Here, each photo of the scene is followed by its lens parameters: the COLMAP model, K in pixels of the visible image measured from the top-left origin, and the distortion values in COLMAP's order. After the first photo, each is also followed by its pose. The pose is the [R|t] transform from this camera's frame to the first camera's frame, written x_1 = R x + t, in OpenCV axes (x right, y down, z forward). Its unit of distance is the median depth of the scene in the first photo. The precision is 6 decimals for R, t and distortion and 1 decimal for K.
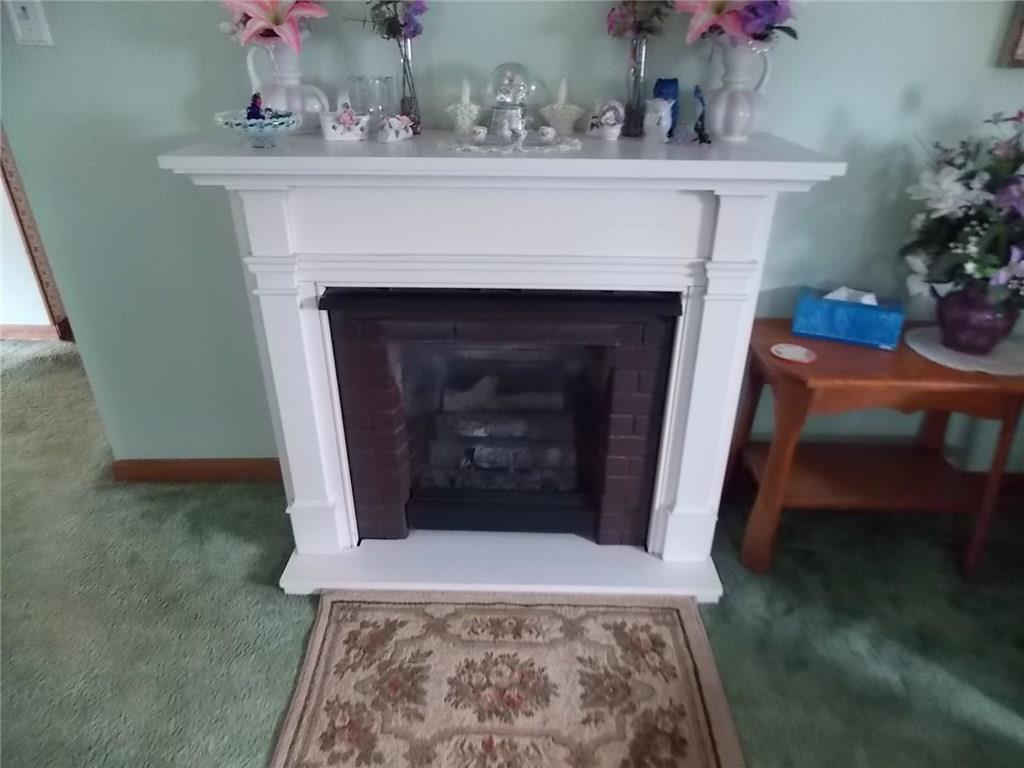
lens RADIAL K [[679.2, 0, 512.0], [0, 679.2, 384.0], [0, 0, 1]] dist [0.007457, -0.000081]
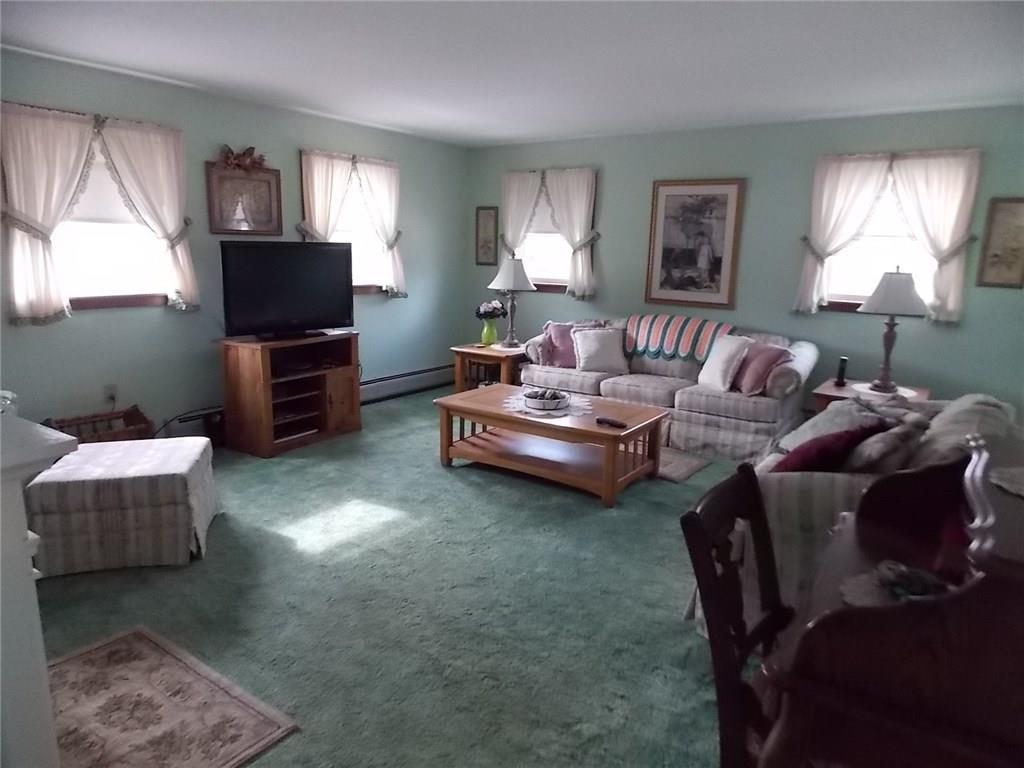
lens RADIAL K [[679.2, 0, 512.0], [0, 679.2, 384.0], [0, 0, 1]] dist [0.007457, -0.000081]
pose [[-0.827125, -0.137220, 0.545009, -1.324390], [0.240956, 0.789508, 0.564462, -0.684548], [-0.507744, 0.598204, -0.619958, 1.050213]]
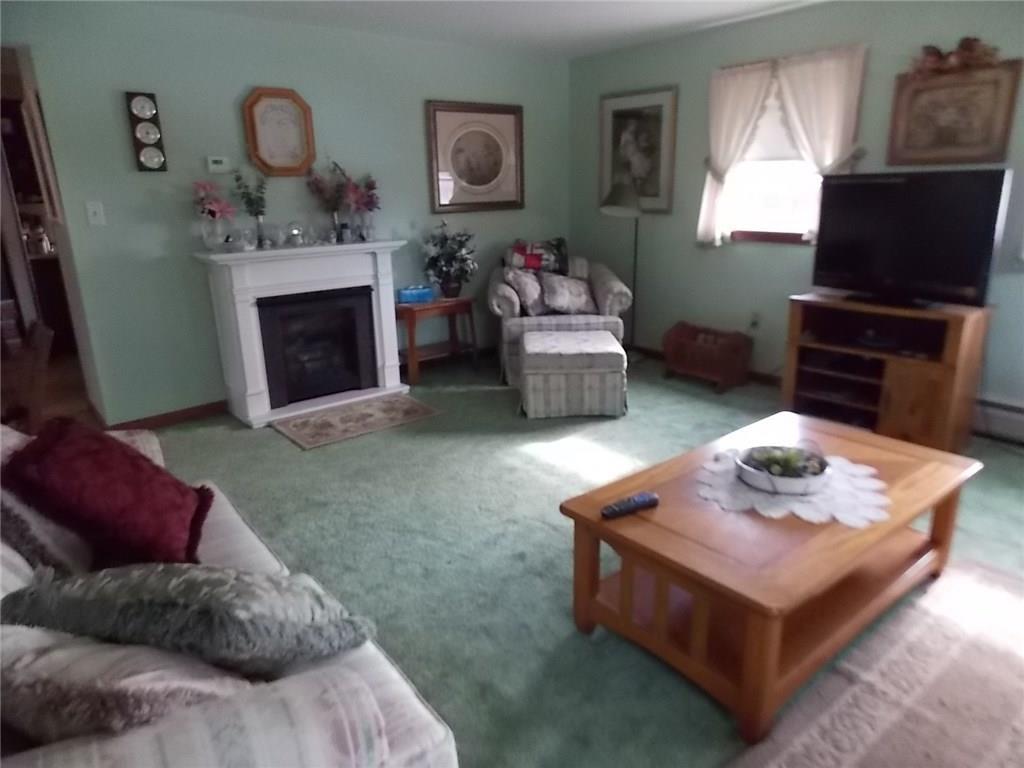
lens RADIAL K [[679.2, 0, 512.0], [0, 679.2, 384.0], [0, 0, 1]] dist [0.007457, -0.000081]
pose [[0.768054, -0.204273, 0.606931, -1.226486], [0.326290, 0.940339, -0.096423, 0.796006], [-0.551024, 0.272094, 0.788883, -1.682739]]
